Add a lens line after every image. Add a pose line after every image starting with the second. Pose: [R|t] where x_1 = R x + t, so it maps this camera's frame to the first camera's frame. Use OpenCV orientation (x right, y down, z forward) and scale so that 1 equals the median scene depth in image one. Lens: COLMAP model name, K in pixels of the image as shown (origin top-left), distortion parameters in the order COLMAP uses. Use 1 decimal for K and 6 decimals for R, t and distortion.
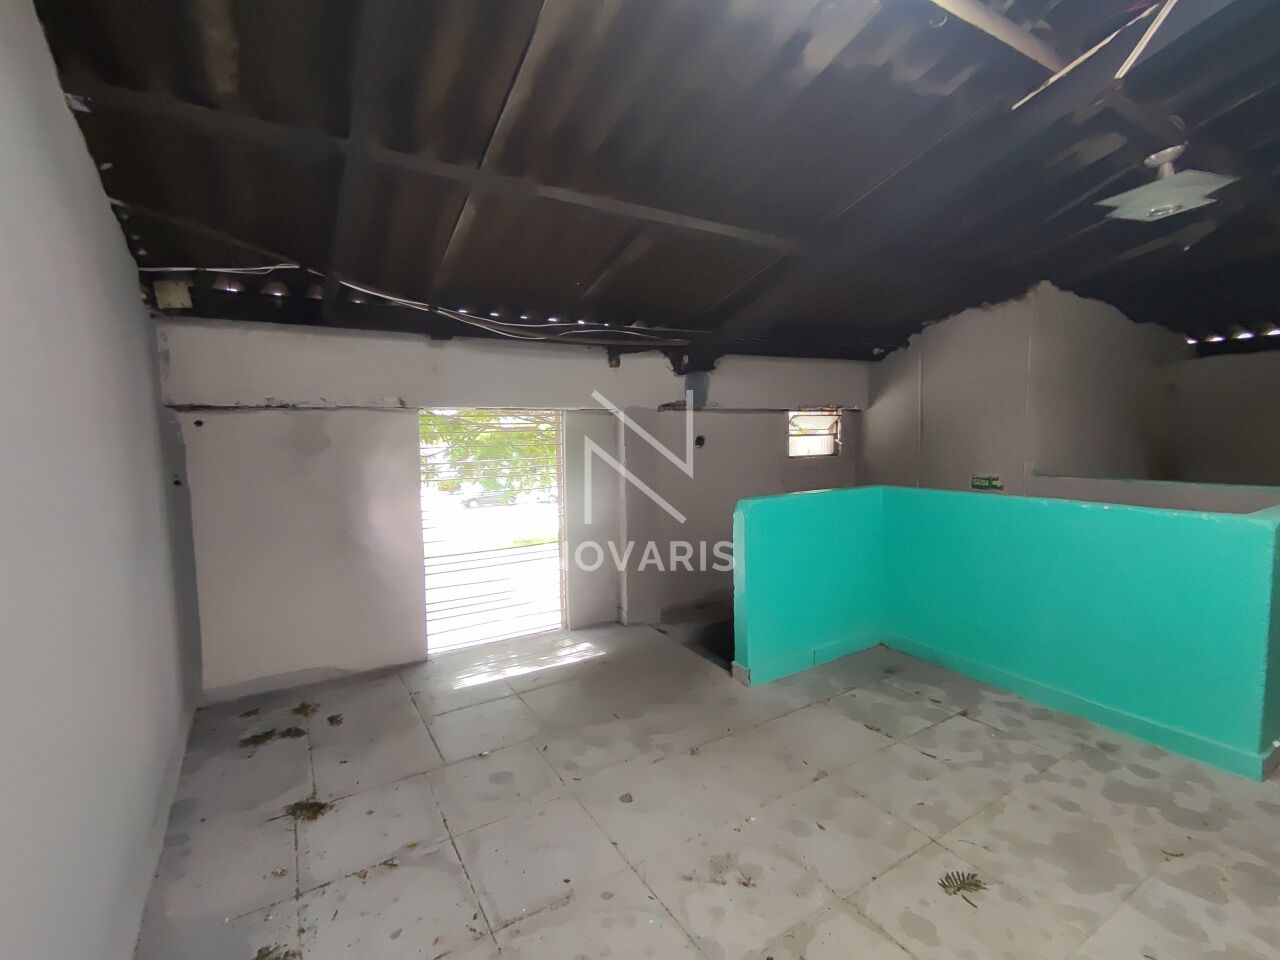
lens RADIAL K [[588.9, 0, 644.0], [0, 588.9, 479.4], [0, 0, 1]] dist [0.006177, -0.003239]
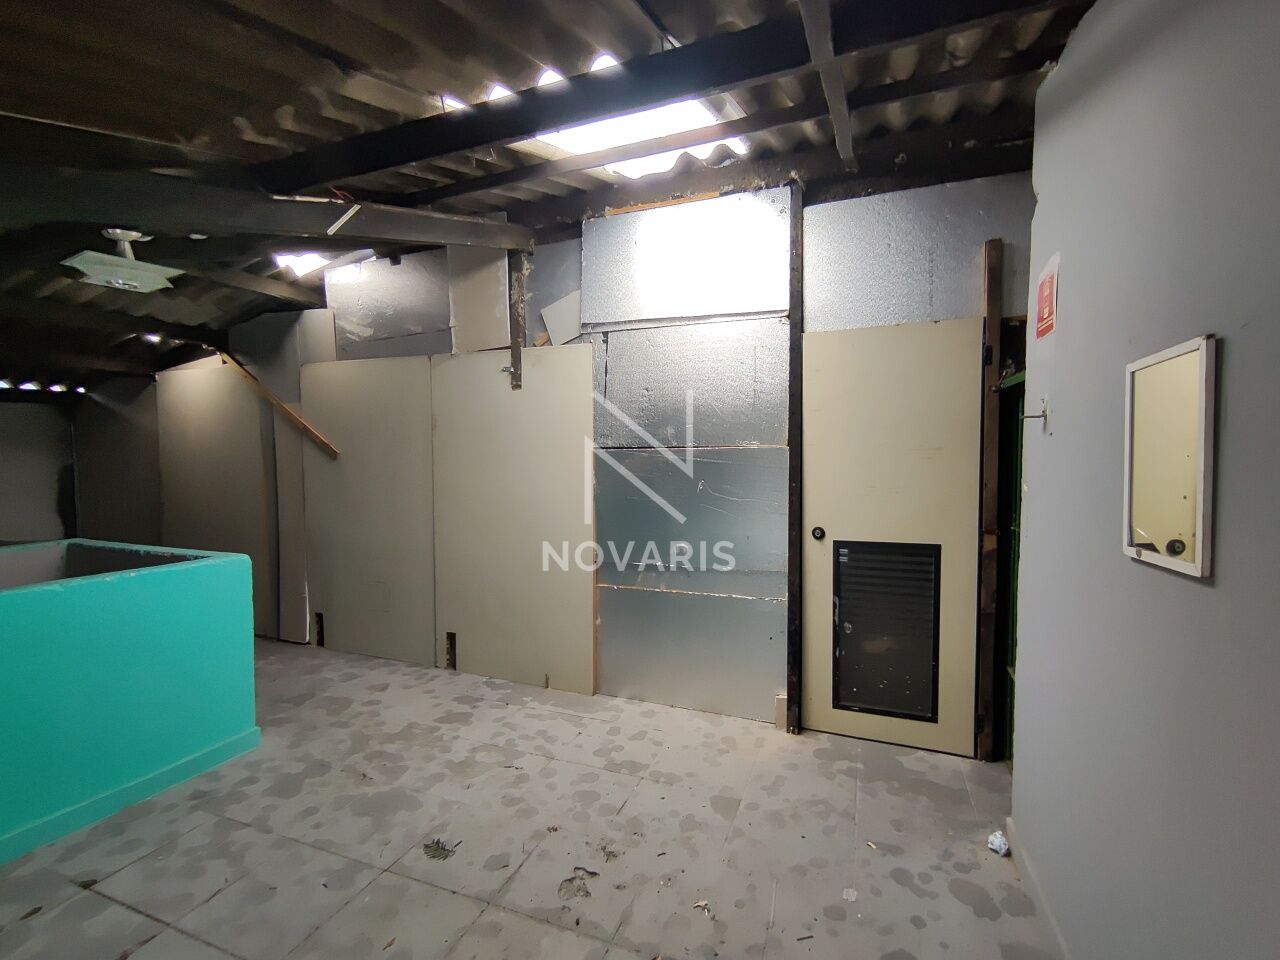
lens RADIAL K [[588.9, 0, 643.1], [0, 588.9, 477.8], [0, 0, 1]] dist [0.006177, -0.003239]
pose [[-0.613239, -0.011182, 0.789819, -0.558327], [0.076358, 0.994378, 0.073364, -0.133145], [-0.786198, 0.105298, -0.608937, 1.026713]]
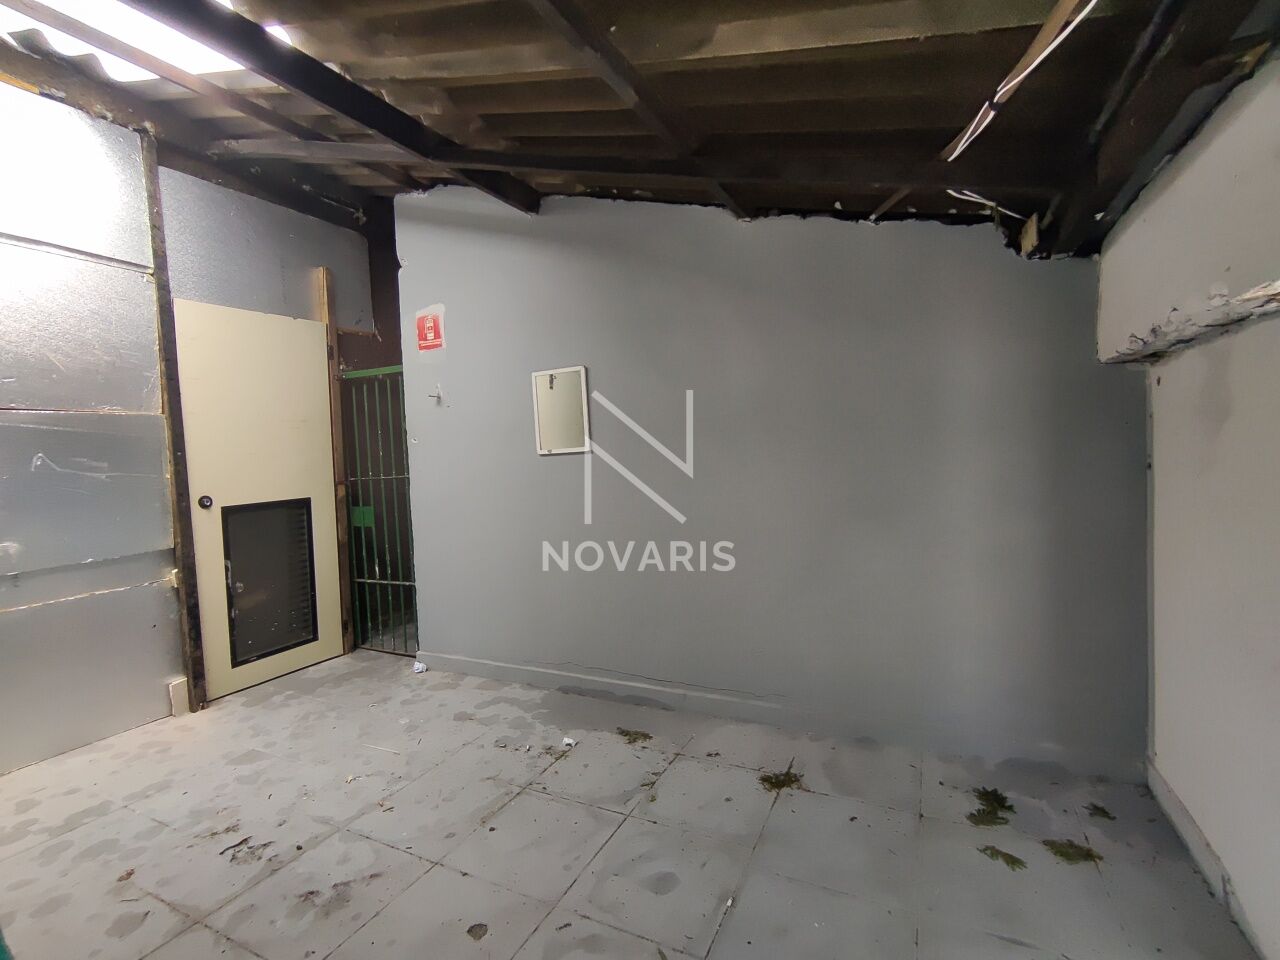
lens RADIAL K [[588.9, 0, 641.9], [0, 588.9, 479.9], [0, 0, 1]] dist [0.006177, -0.003239]
pose [[-0.845156, 0.077253, -0.528908, 0.133285], [0.009508, 0.991517, 0.129629, -0.093498], [0.534435, 0.104528, -0.838721, 1.582339]]
